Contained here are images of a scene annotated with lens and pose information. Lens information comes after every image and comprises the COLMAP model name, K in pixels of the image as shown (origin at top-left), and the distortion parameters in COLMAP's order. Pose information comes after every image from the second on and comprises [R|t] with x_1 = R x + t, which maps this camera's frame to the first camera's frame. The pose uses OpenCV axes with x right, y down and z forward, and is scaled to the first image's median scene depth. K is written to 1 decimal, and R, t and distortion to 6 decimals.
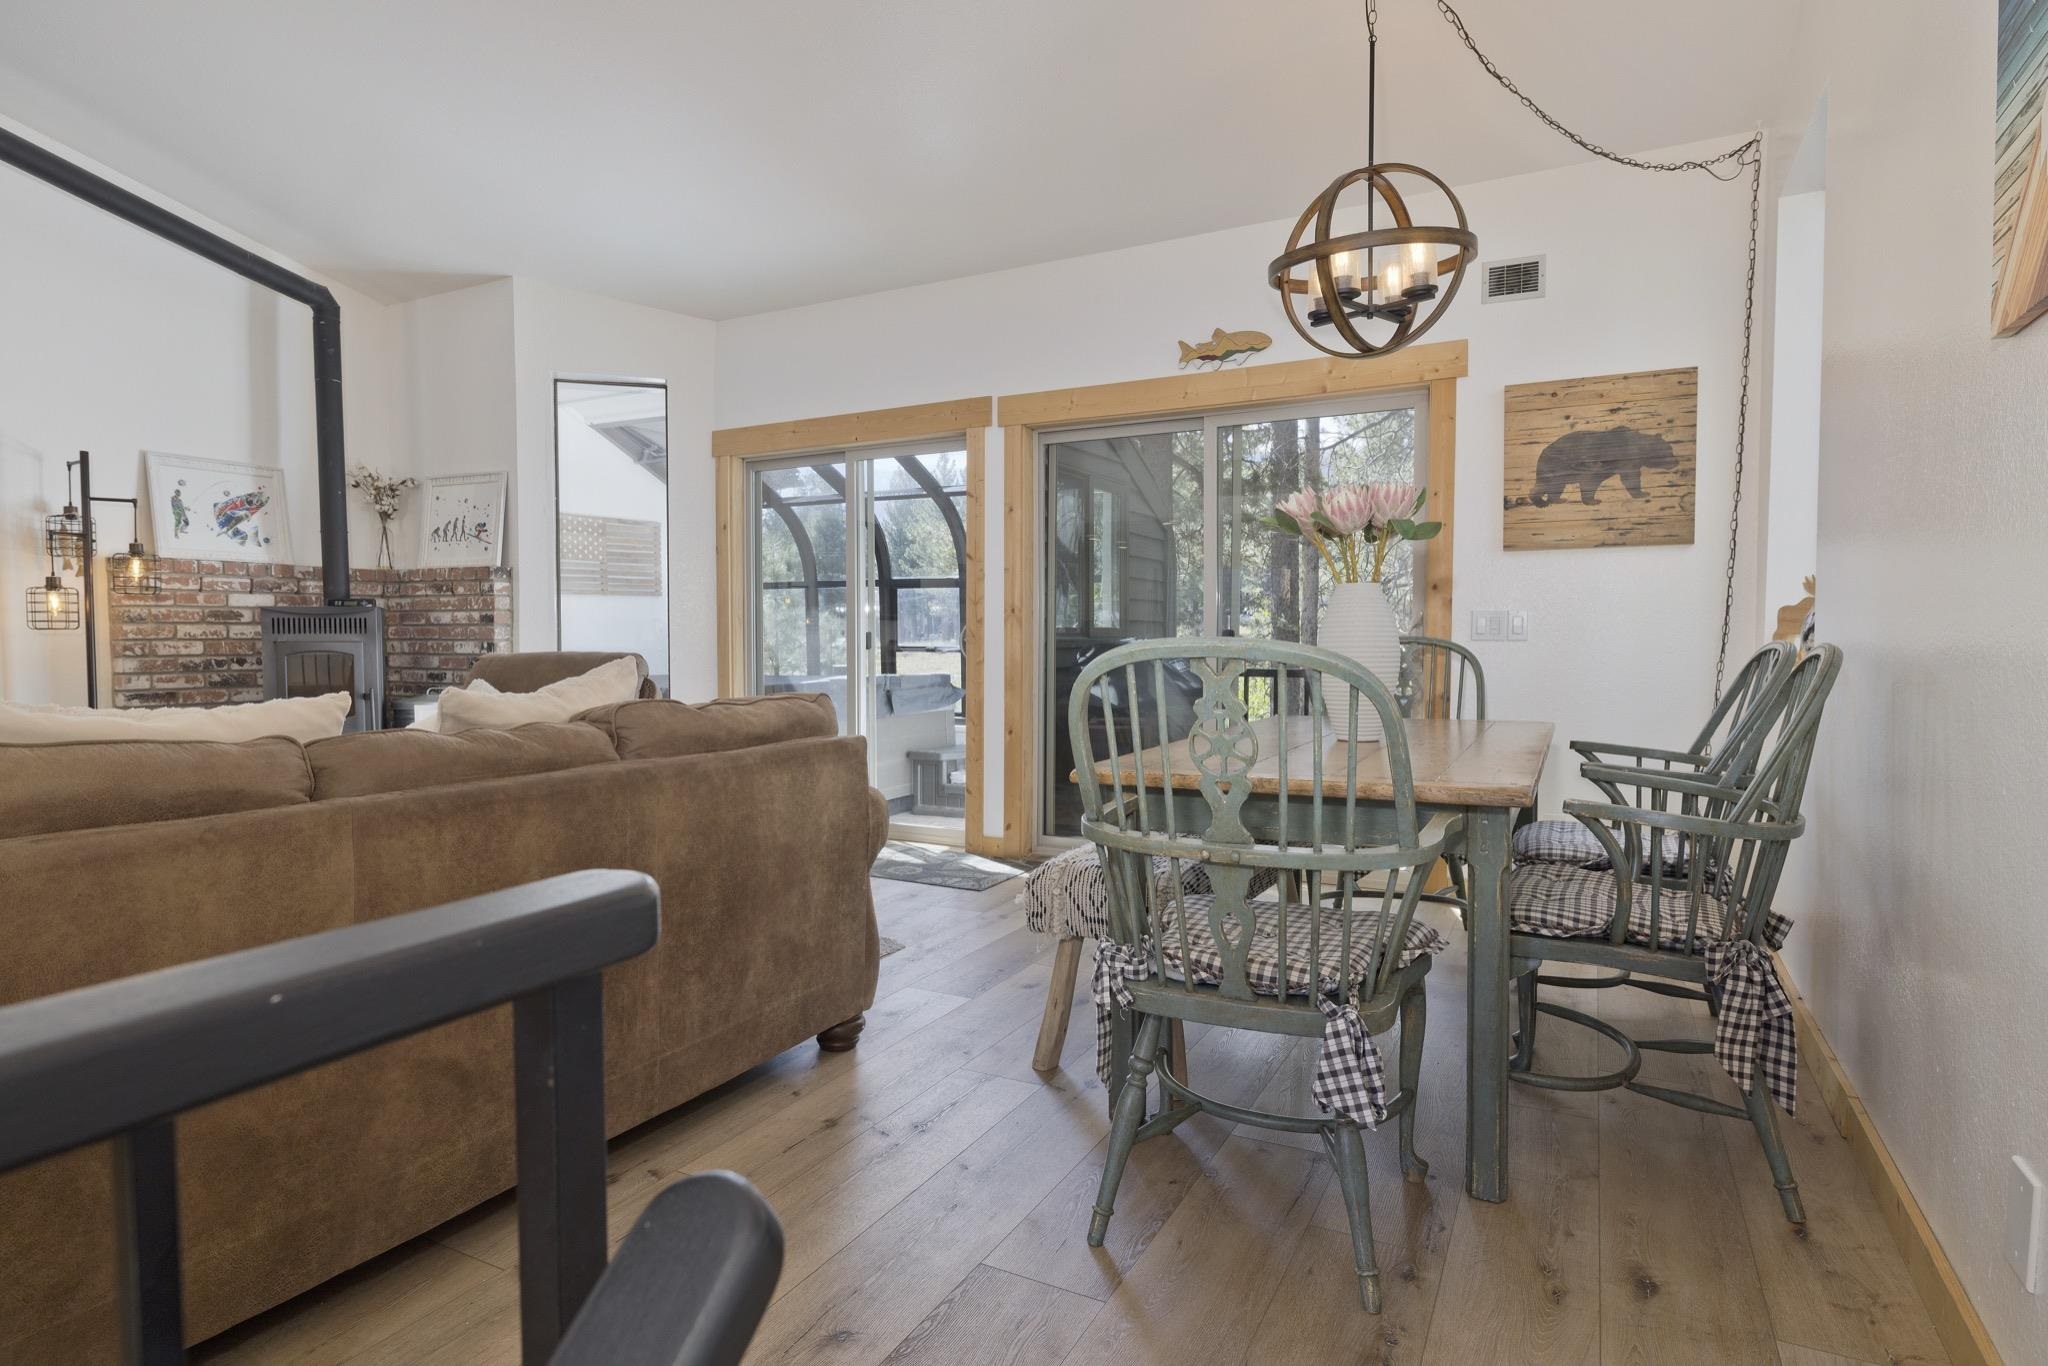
lens RADIAL K [[1119.7, 0, 1009.3], [0, 1119.7, 663.3], [0, 0, 1]] dist [0.004088, 0.002817]
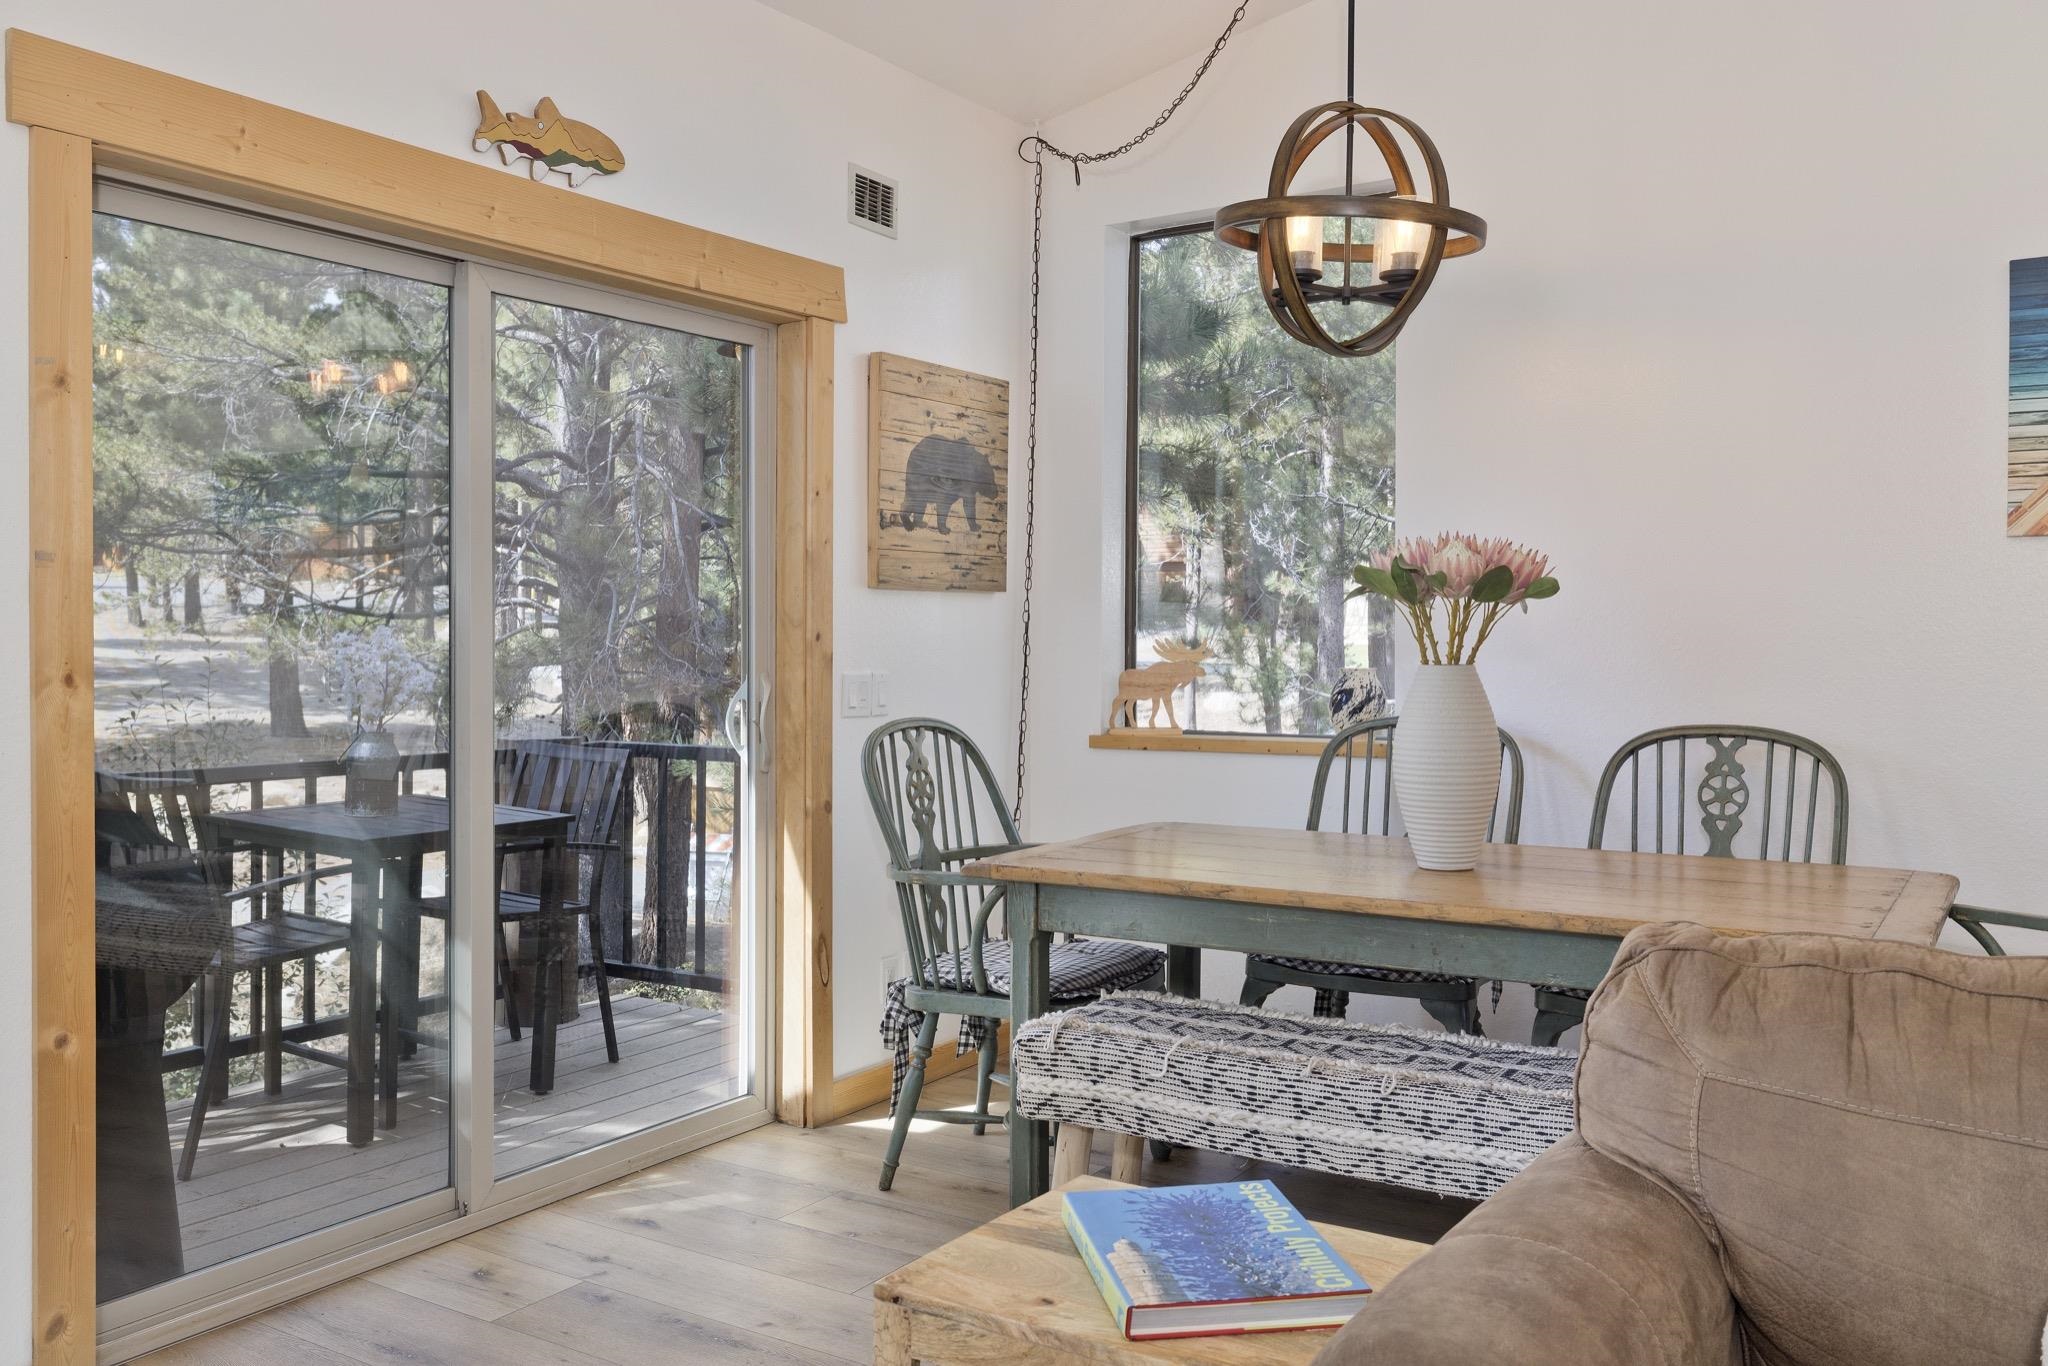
lens RADIAL K [[1682.4, 0, 998.5], [0, 1682.4, 655.2], [0, 0, 1]] dist [-0.008887, -0.000289]
pose [[0.071633, -0.010656, 0.997374, -0.506130], [0.022675, 0.999702, 0.009052, -0.055495], [-0.997173, 0.021967, 0.071853, 0.718790]]
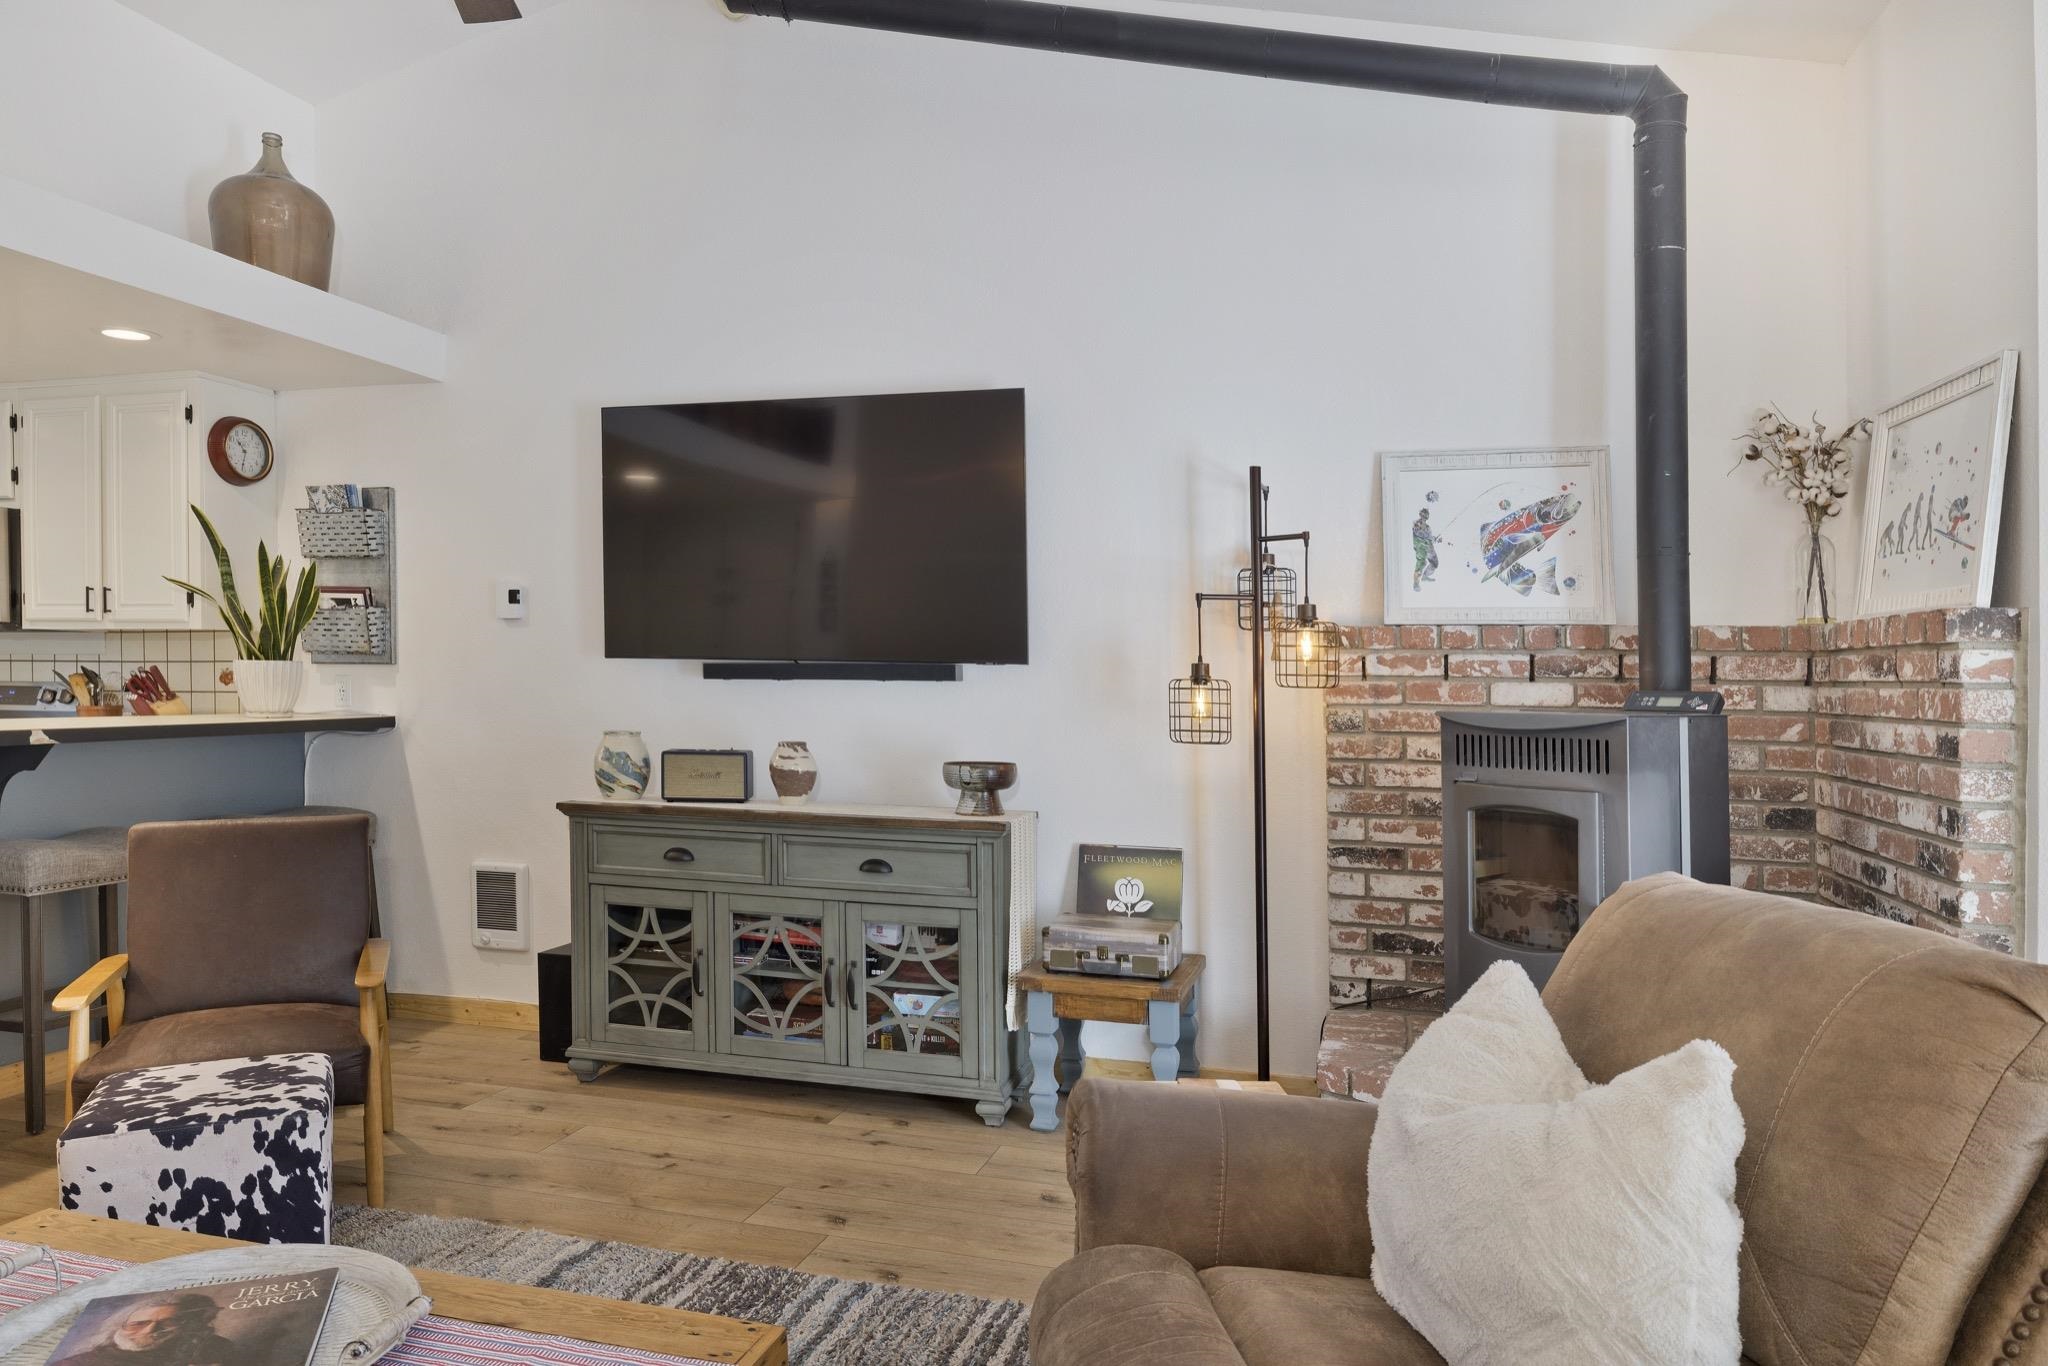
lens RADIAL K [[1320.0, 0, 1000.3], [0, 1320.0, 718.7], [0, 0, 1]] dist [-0.006491, 0.004758]
pose [[0.221162, 0.028856, -0.974810, -0.114728], [-0.036428, 0.999109, 0.021311, -0.054666], [0.974556, 0.030797, 0.222016, 0.683070]]
